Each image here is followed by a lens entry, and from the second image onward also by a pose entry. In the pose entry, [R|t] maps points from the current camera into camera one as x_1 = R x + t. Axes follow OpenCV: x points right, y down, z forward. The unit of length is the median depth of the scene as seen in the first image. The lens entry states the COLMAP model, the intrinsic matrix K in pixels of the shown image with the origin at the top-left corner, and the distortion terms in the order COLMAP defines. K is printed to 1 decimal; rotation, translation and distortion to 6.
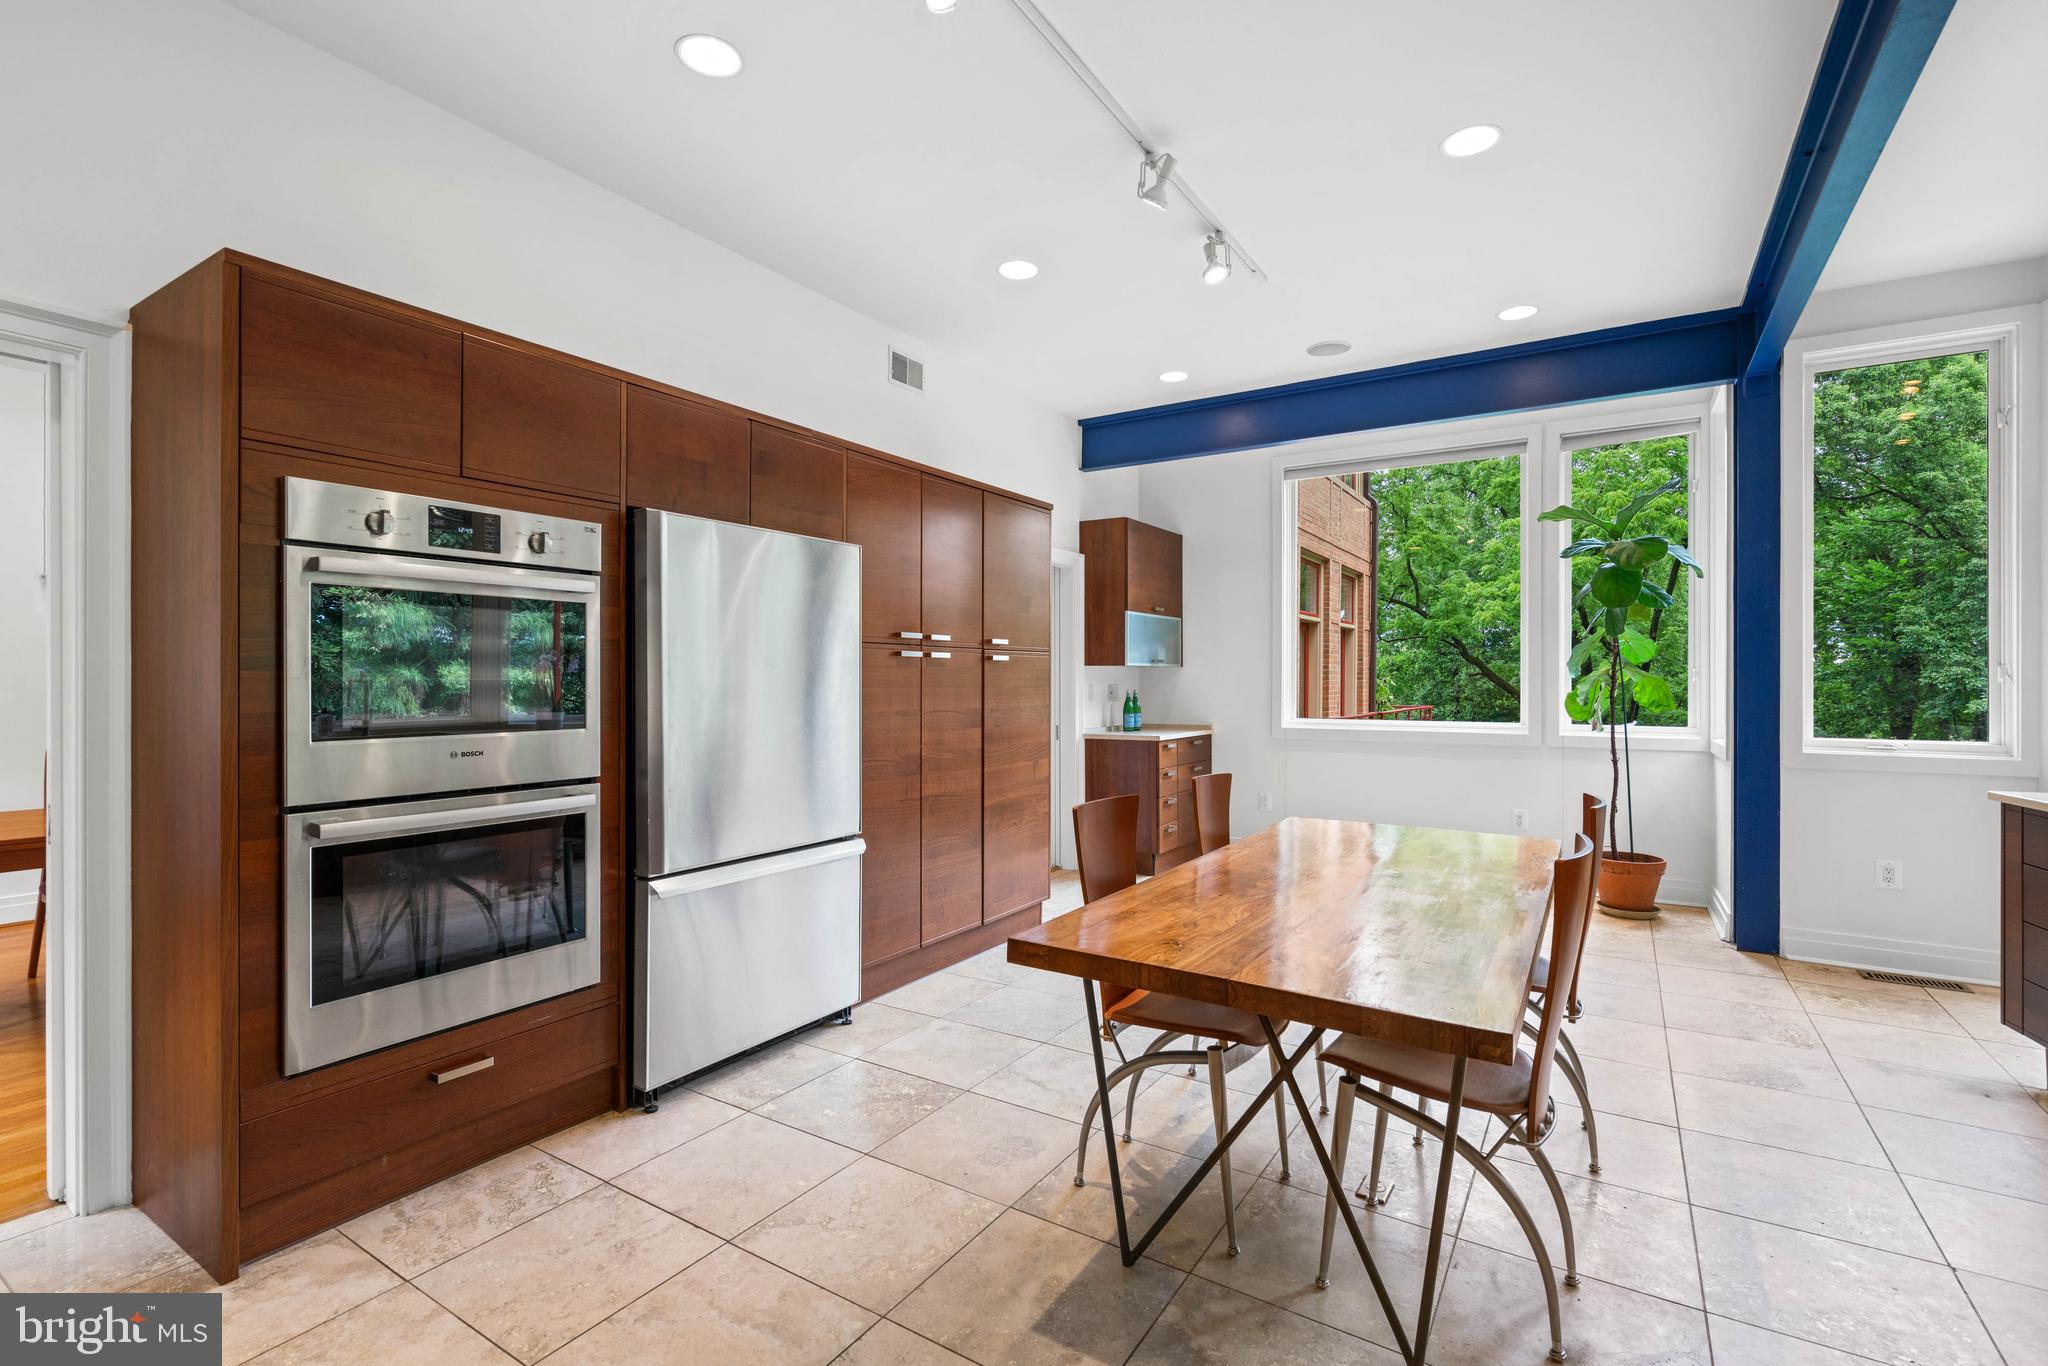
lens RADIAL K [[936.6, 0, 1021.0], [0, 936.6, 676.4], [0, 0, 1]] dist [0.001302, 0.001969]
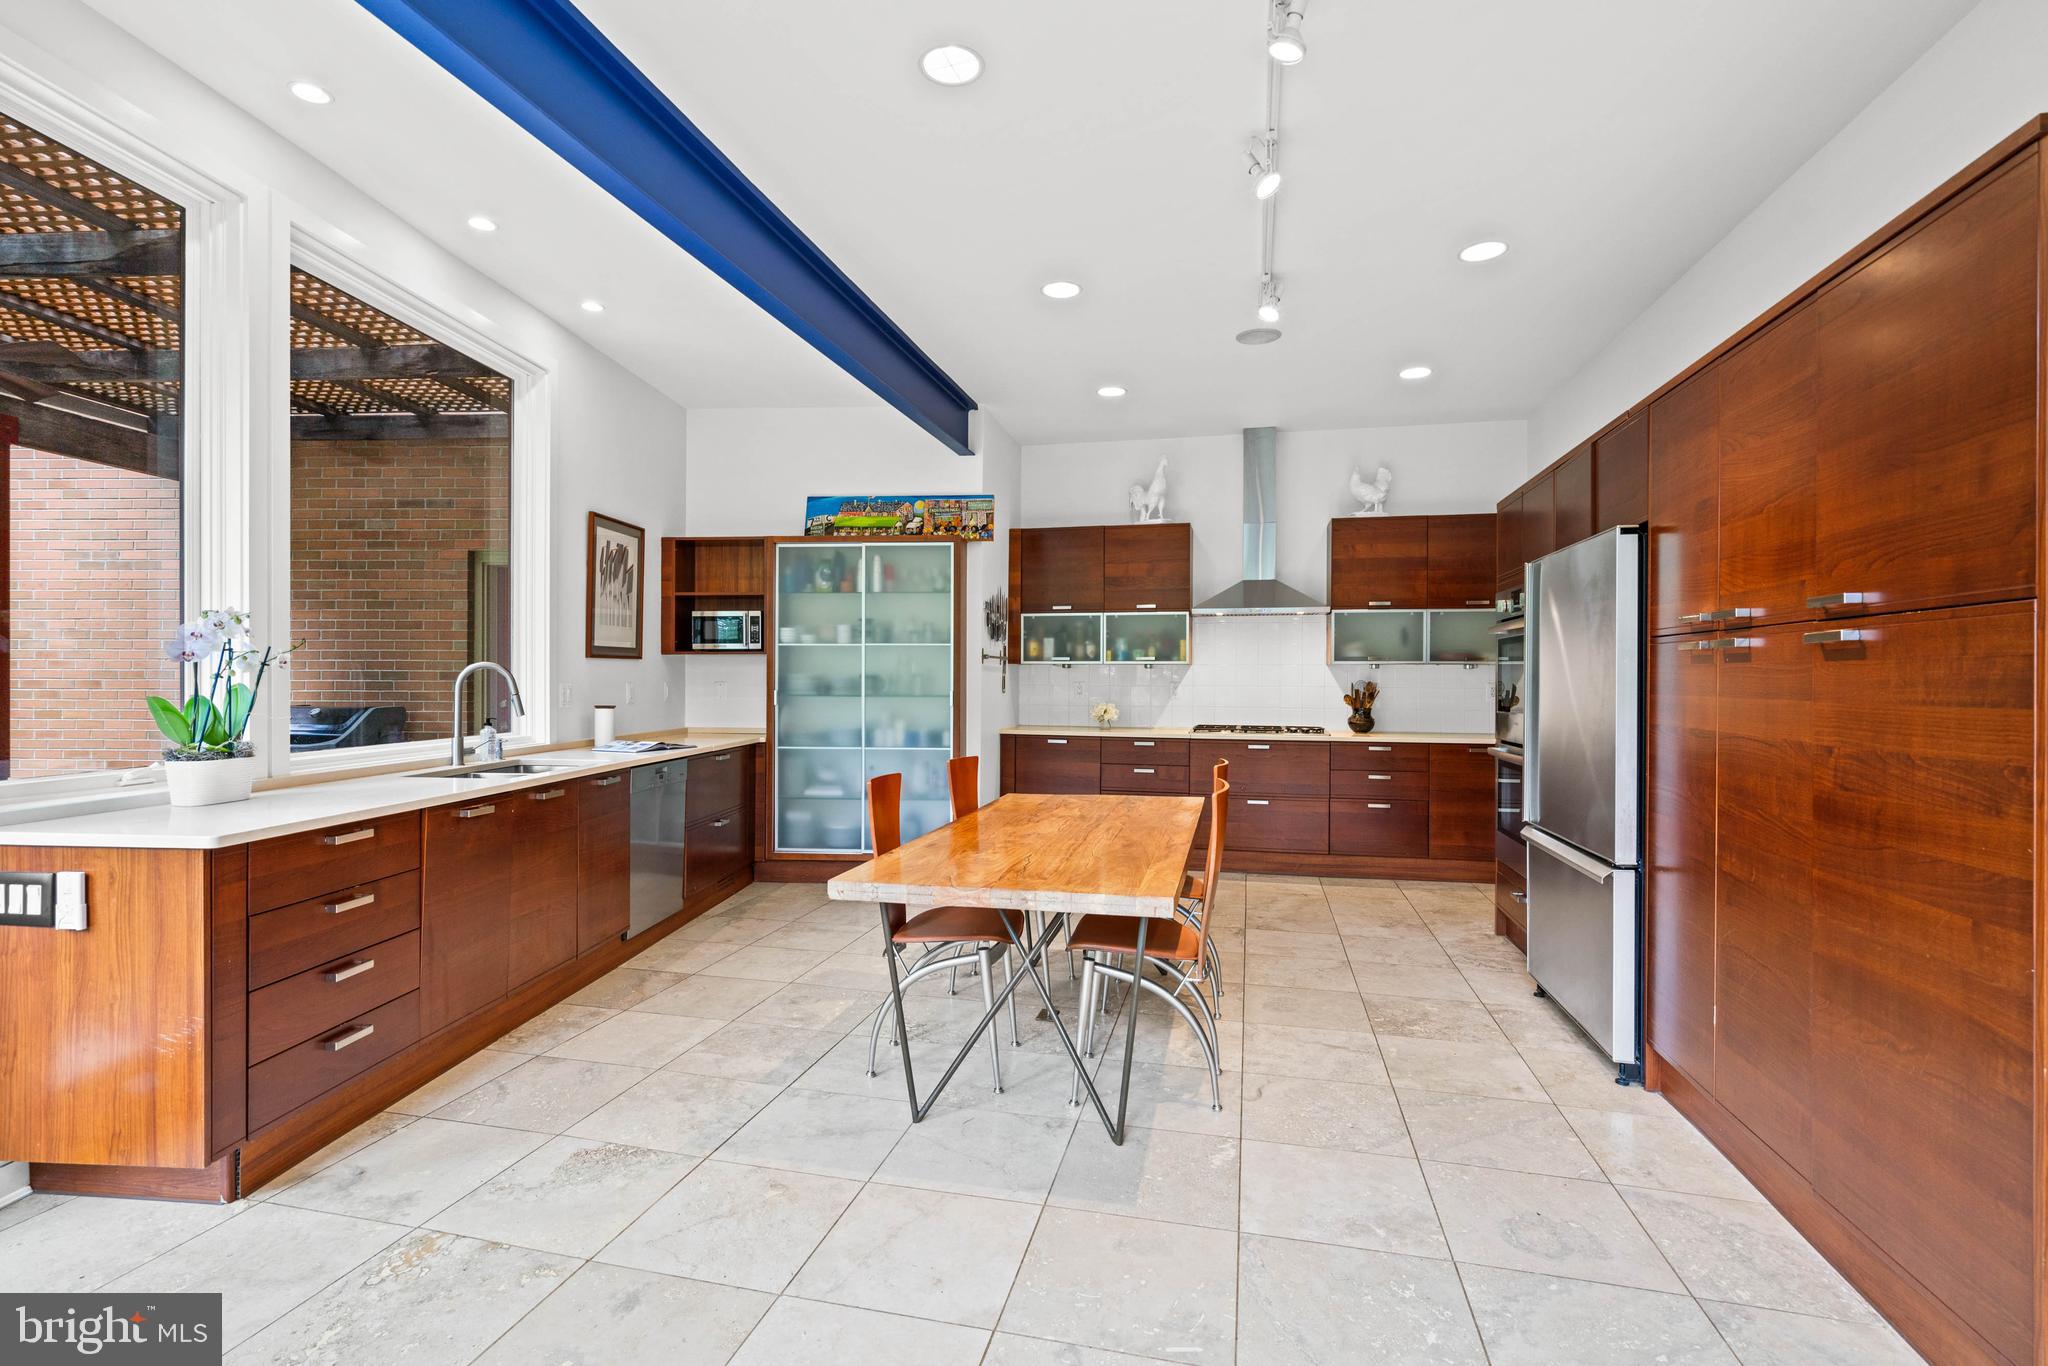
lens RADIAL K [[936.6, 0, 1027.7], [0, 936.6, 679.0], [0, 0, 1]] dist [0.001302, 0.001969]
pose [[-0.941182, -0.008067, -0.337802, 0.734328], [-0.008620, 0.999963, 0.000135, 0.005036], [0.337789, 0.003039, -0.941217, 1.921101]]
